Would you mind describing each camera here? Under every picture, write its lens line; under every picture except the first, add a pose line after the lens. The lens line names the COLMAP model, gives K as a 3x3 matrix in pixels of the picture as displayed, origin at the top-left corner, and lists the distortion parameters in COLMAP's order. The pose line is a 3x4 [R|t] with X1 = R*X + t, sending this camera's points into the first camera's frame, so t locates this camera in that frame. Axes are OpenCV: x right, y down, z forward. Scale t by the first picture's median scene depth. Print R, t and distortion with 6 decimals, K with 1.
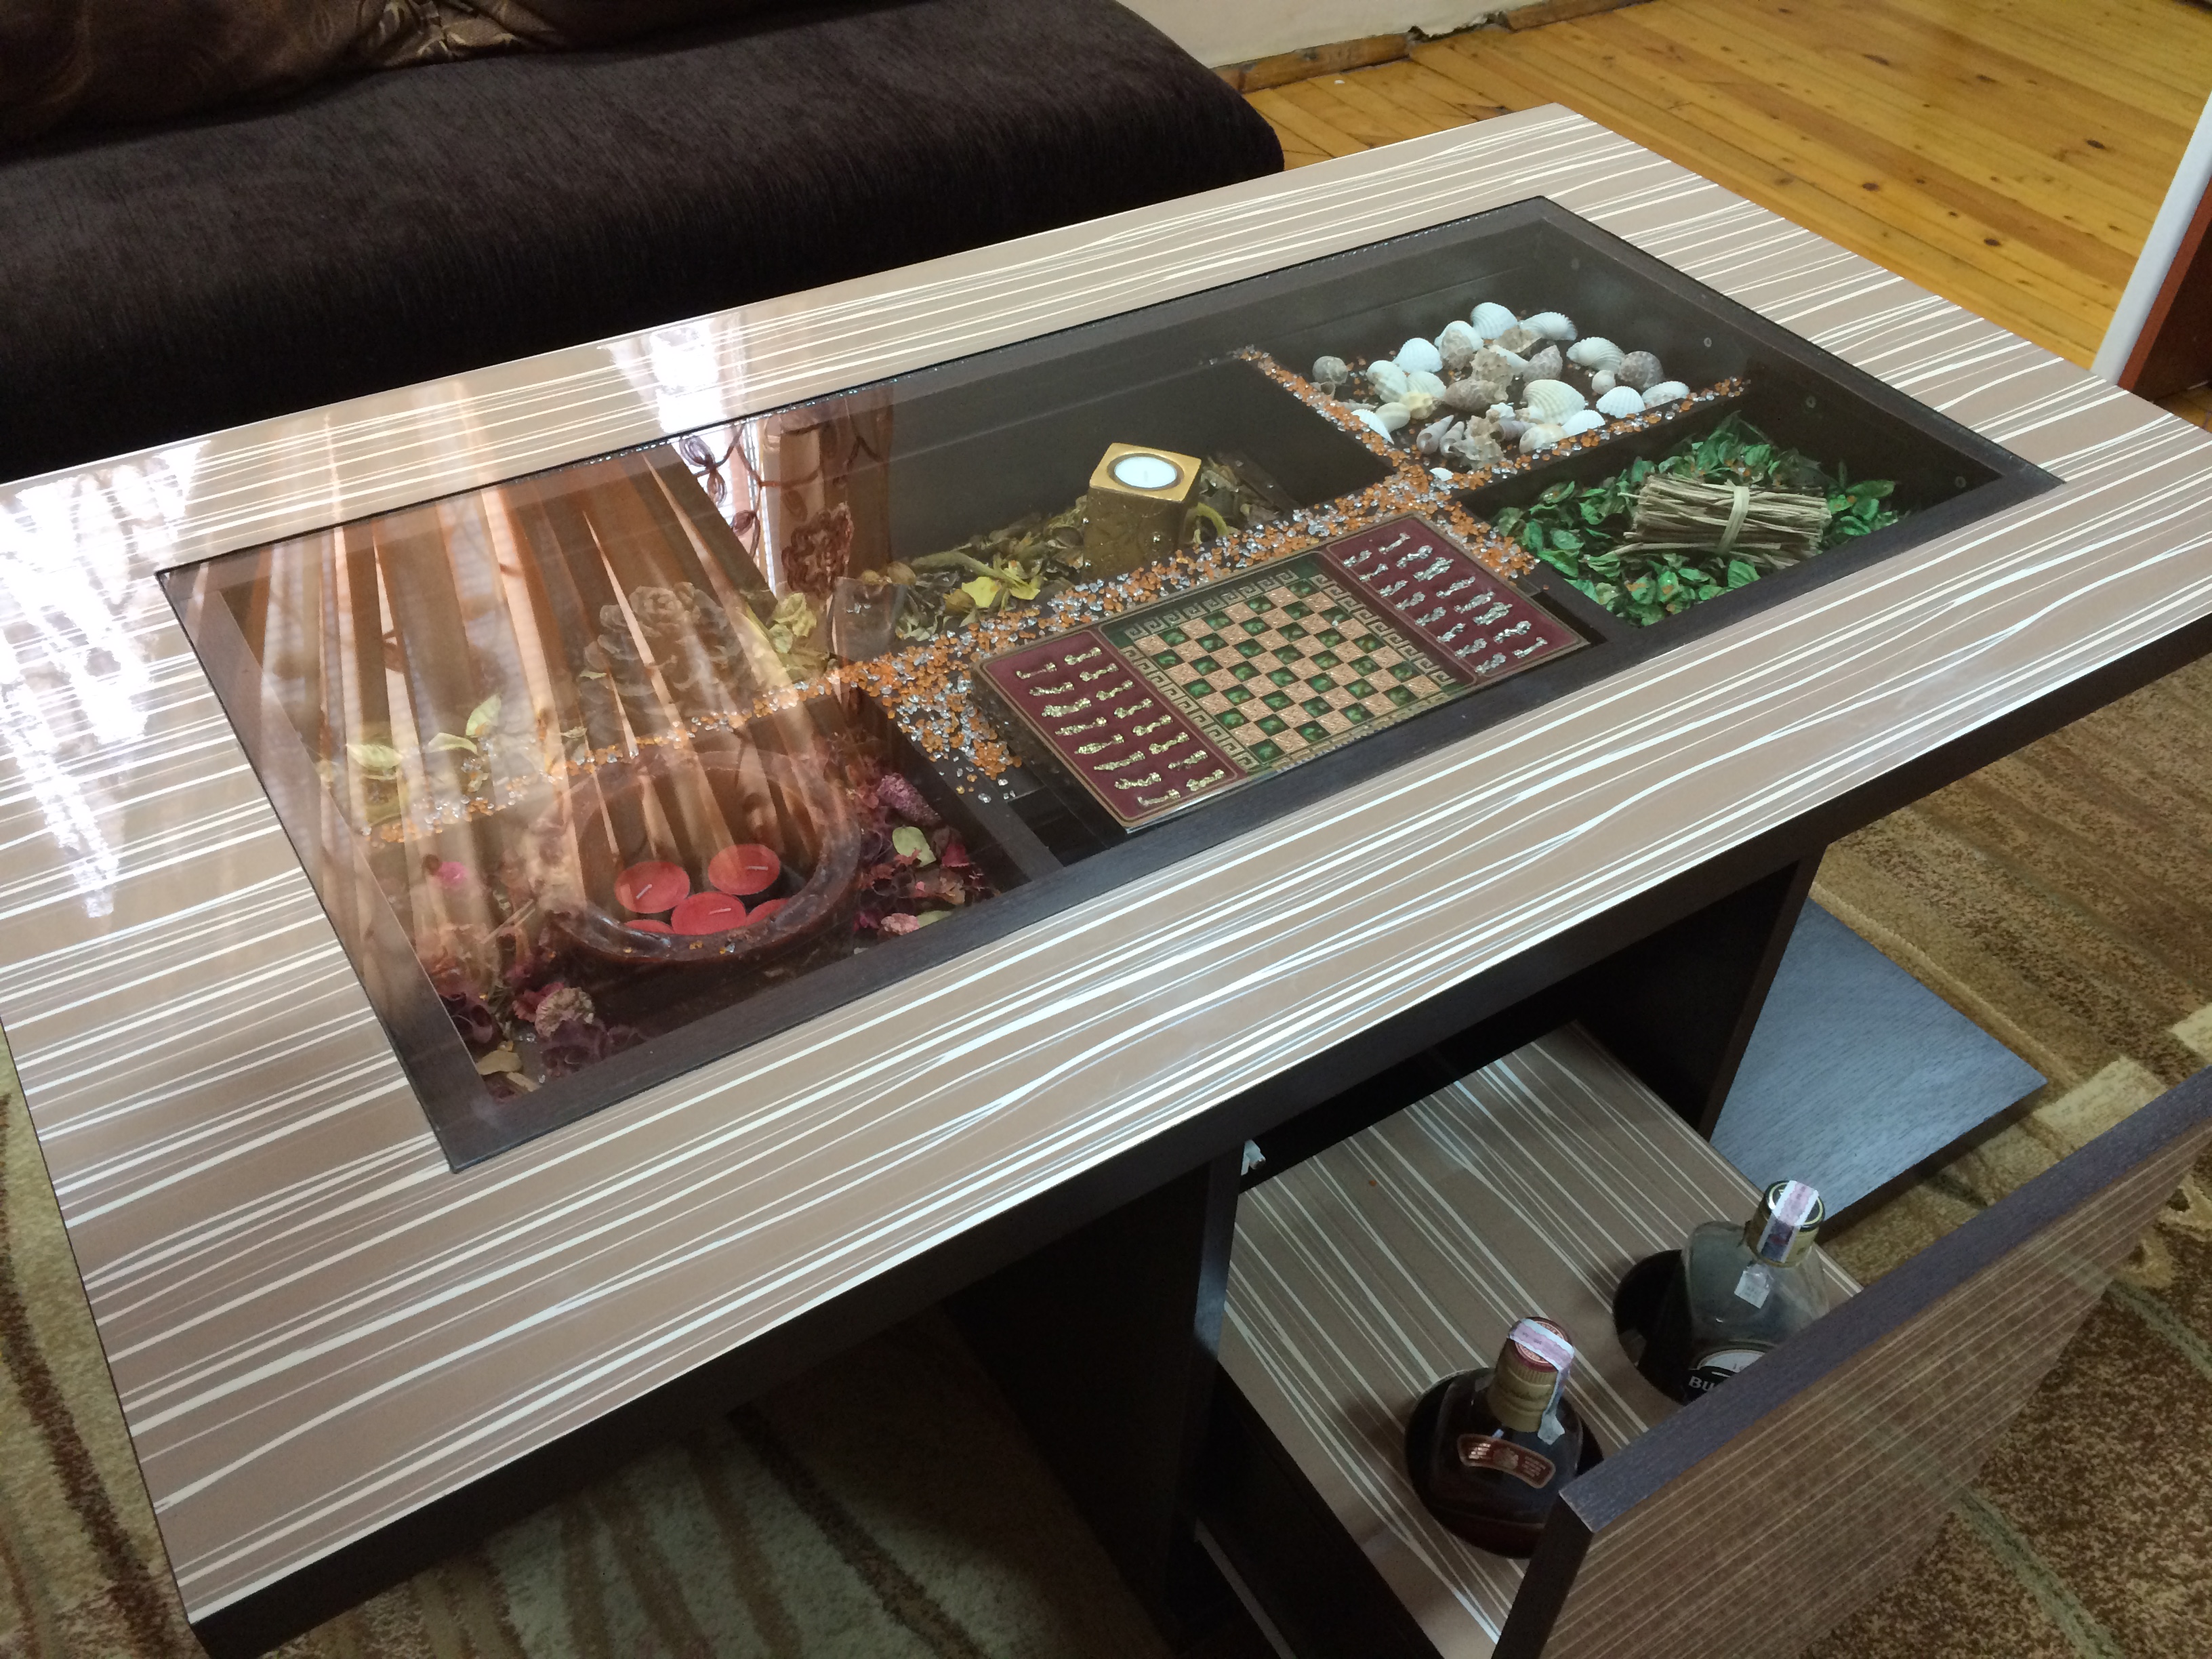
lens RADIAL K [[1906.4, 0, 1106.0], [0, 1906.4, 829.5], [0, 0, 1]] dist [0.093831, -0.126475]
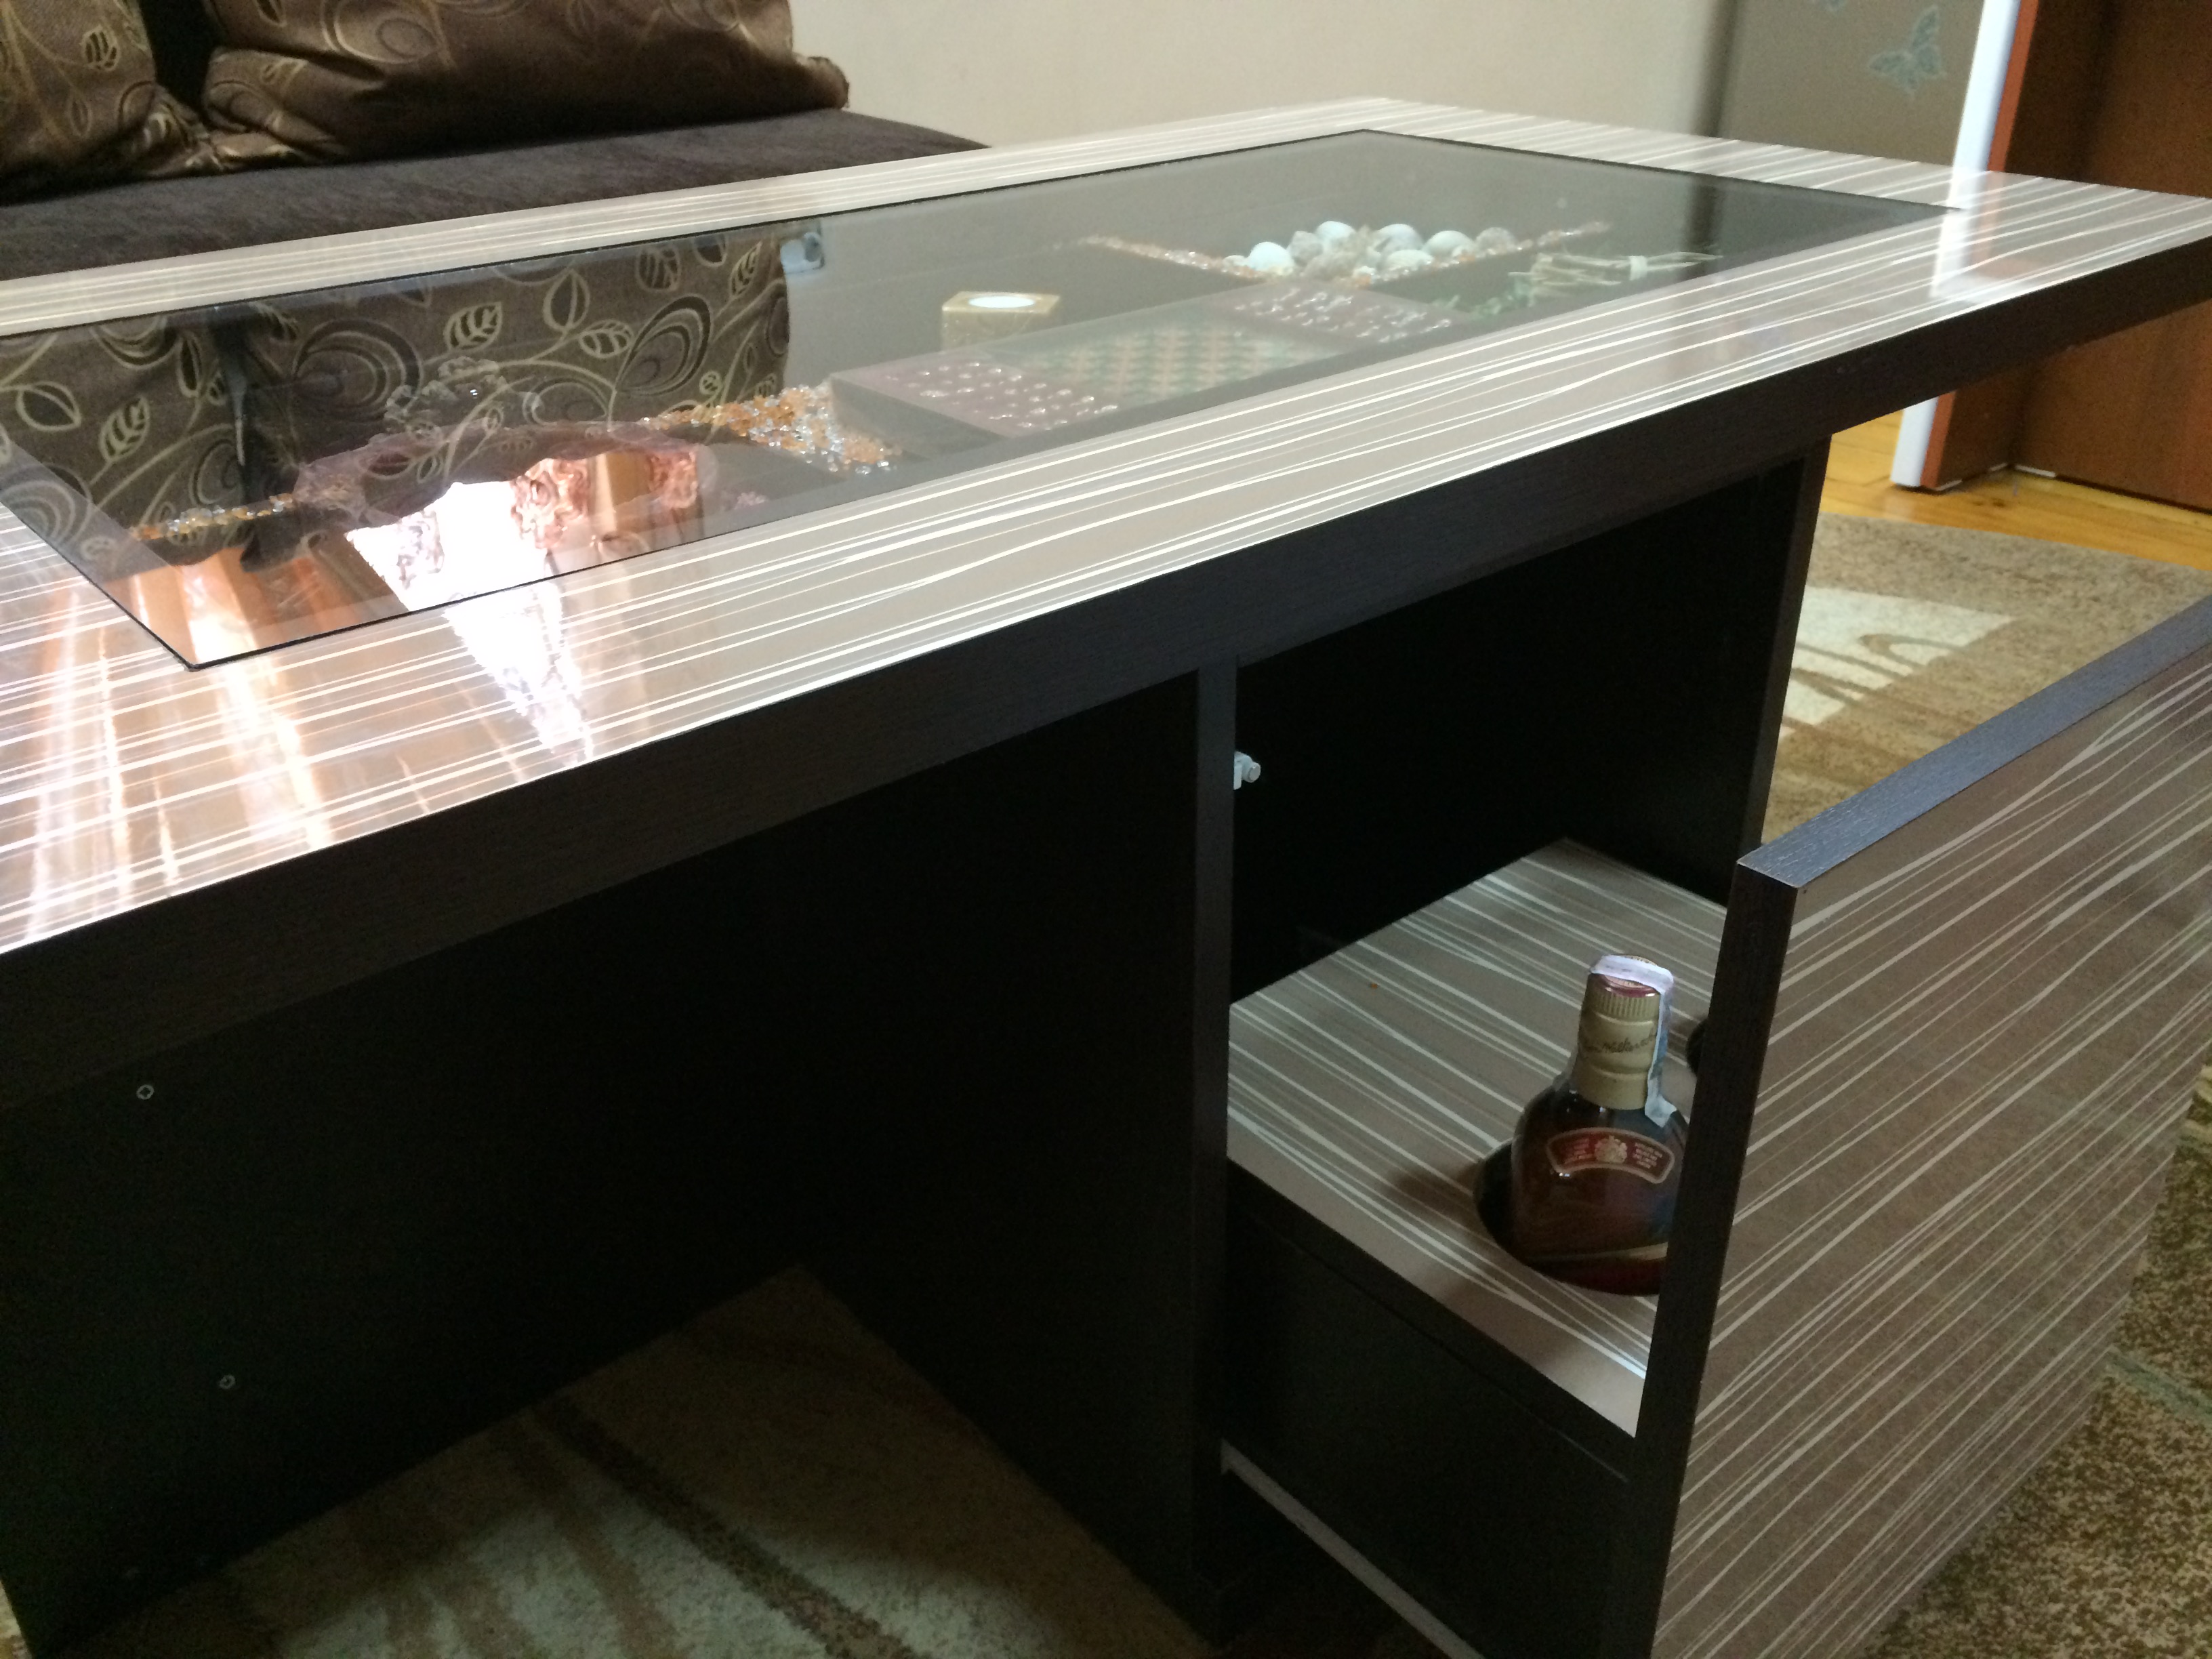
lens RADIAL K [[1906.4, 0, 1106.0], [0, 1906.4, 829.5], [0, 0, 1]] dist [0.093831, -0.126475]
pose [[0.989835, -0.105339, 0.095553, -0.044523], [0.125533, 0.962900, -0.238885, 0.282536], [-0.066844, 0.248451, 0.966335, 0.176672]]
